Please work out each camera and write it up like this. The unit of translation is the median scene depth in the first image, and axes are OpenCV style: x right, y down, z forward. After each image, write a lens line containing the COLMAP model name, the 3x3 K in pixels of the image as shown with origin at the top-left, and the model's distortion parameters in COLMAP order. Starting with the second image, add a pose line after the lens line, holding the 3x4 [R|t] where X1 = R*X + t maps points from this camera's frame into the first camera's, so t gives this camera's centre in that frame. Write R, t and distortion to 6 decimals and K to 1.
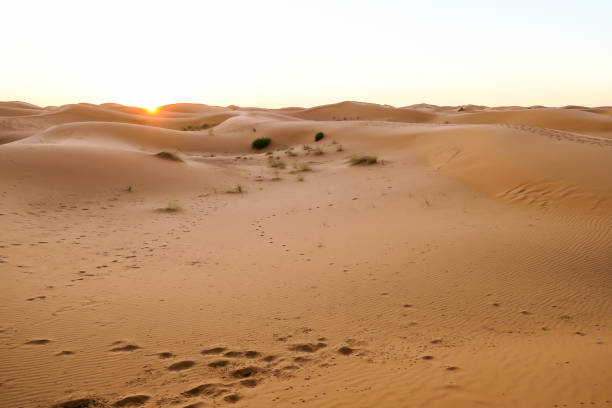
lens RADIAL K [[431.6, 0, 306.5], [0, 431.6, 201.1], [0, 0, 1]] dist [-0.027618, 0.001654]
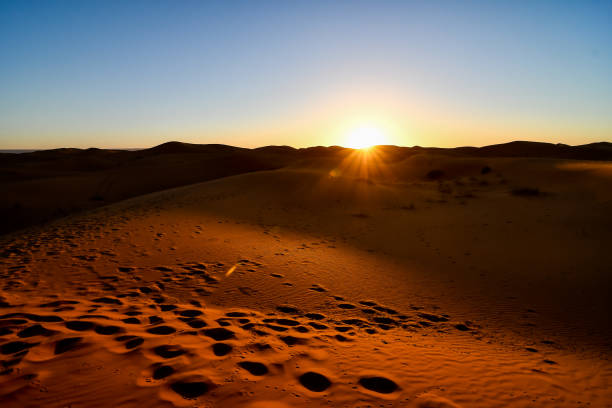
lens RADIAL K [[431.6, 0, 305.8], [0, 431.6, 205.1], [0, 0, 1]] dist [-0.027618, 0.001654]
pose [[0.828513, 0.067843, -0.555845, 0.402096], [-0.100096, 0.994589, -0.027805, 0.050469], [0.550951, 0.078674, 0.830821, -0.416146]]
